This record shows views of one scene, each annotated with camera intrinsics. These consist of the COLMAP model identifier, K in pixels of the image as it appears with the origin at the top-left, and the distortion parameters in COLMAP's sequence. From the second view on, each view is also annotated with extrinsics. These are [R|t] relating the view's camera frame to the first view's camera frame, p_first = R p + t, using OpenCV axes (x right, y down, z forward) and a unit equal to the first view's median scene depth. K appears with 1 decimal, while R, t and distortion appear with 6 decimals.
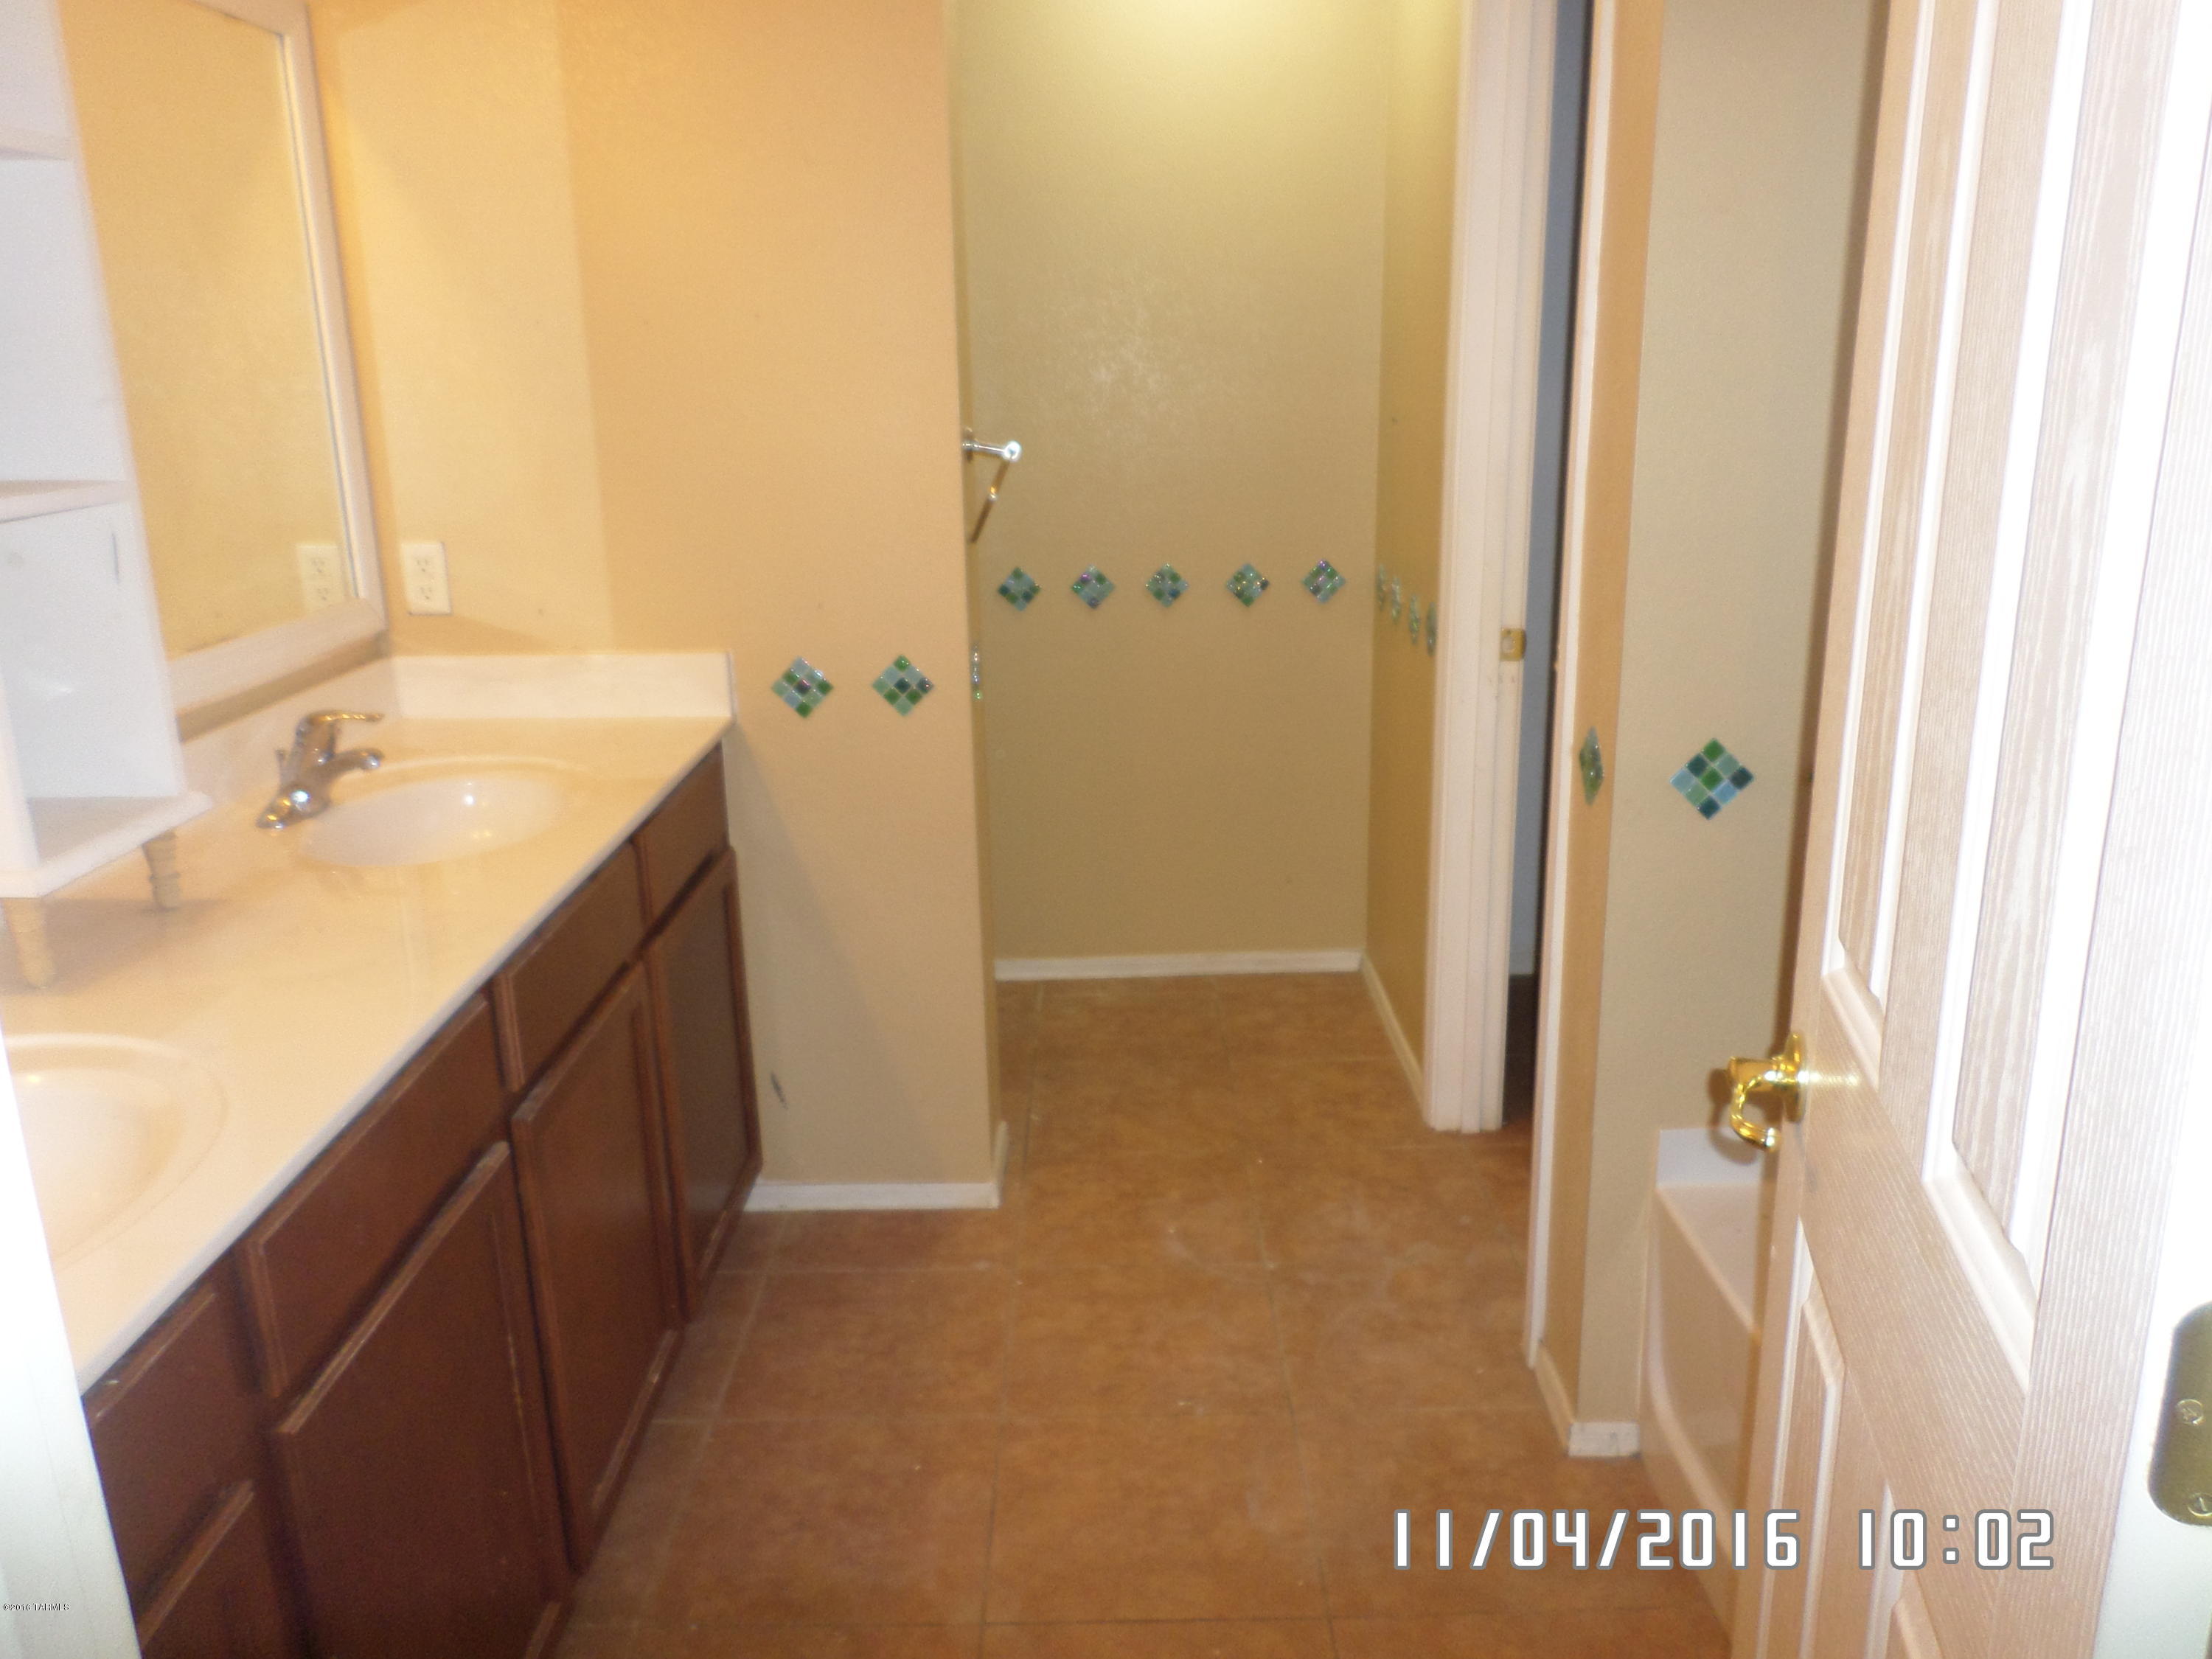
lens RADIAL K [[1618.4, 0, 1106.0], [0, 1618.4, 829.5], [0, 0, 1]] dist [-0.068774, -0.006195]
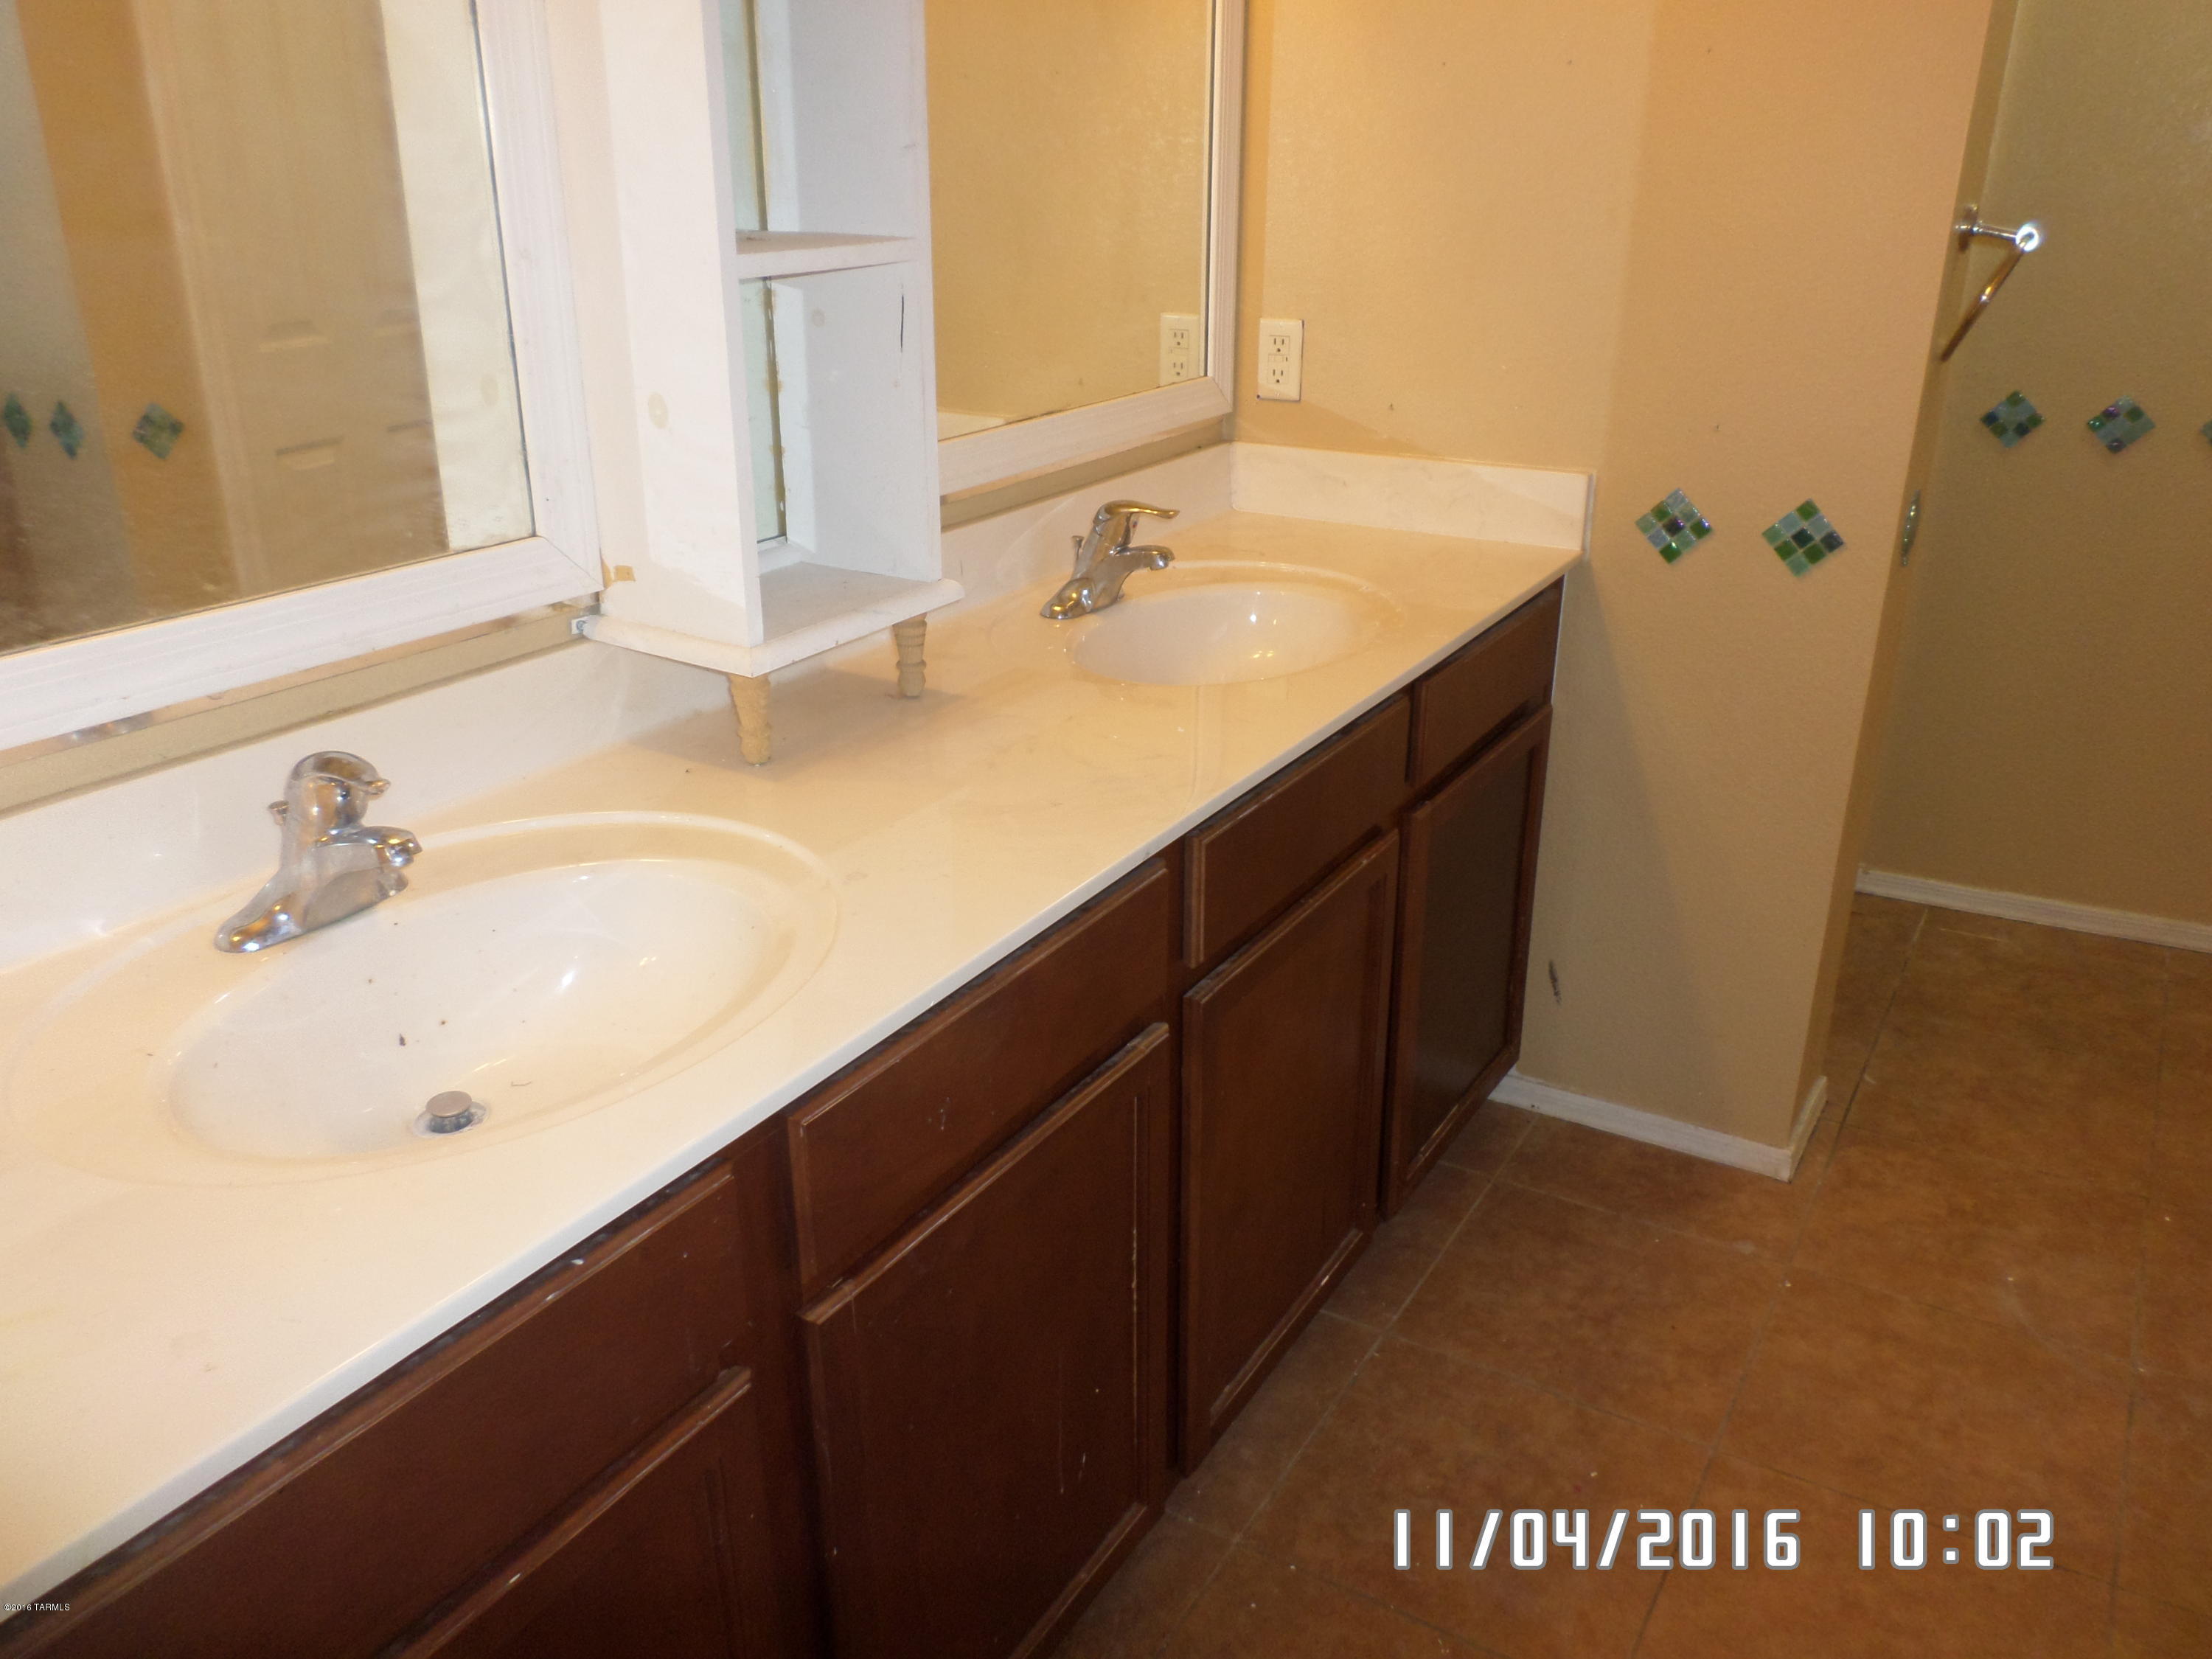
lens RADIAL K [[1591.1, 0, 1103.6], [0, 1591.1, 864.3], [0, 0, 1]] dist [0.007172, -0.052296]
pose [[0.838489, 0.217376, -0.499683, 0.012968], [-0.139930, 0.972131, 0.188096, -0.034703], [0.526645, -0.087796, 0.845539, 0.153285]]
